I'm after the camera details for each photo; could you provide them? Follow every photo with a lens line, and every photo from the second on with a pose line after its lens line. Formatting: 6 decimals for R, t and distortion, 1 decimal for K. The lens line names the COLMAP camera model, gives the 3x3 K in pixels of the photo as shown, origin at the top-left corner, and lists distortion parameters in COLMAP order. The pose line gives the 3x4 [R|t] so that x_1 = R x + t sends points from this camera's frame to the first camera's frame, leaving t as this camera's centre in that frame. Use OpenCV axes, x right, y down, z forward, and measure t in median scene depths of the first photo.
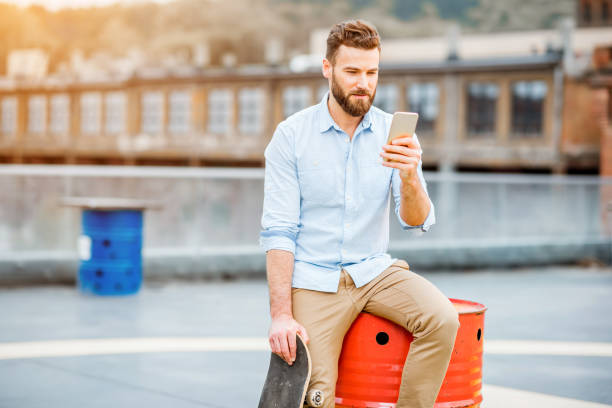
lens RADIAL K [[1556.2, 0, 306.0], [0, 1556.2, 204.0], [0, 0, 1]] dist [-0.025798, -0.262403]
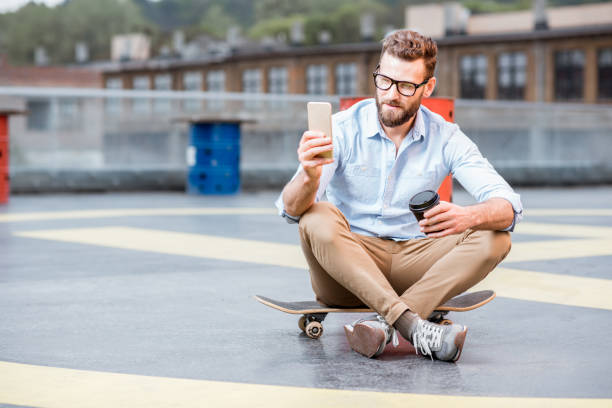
lens RADIAL K [[1556.2, 0, 306.0], [0, 1556.2, 204.0], [0, 0, 1]] dist [-0.025798, -0.262403]
pose [[0.997649, -0.018104, -0.066103, 0.016351], [0.018718, 0.999787, 0.008675, 0.037410], [0.065932, -0.009892, 0.997775, -0.126353]]
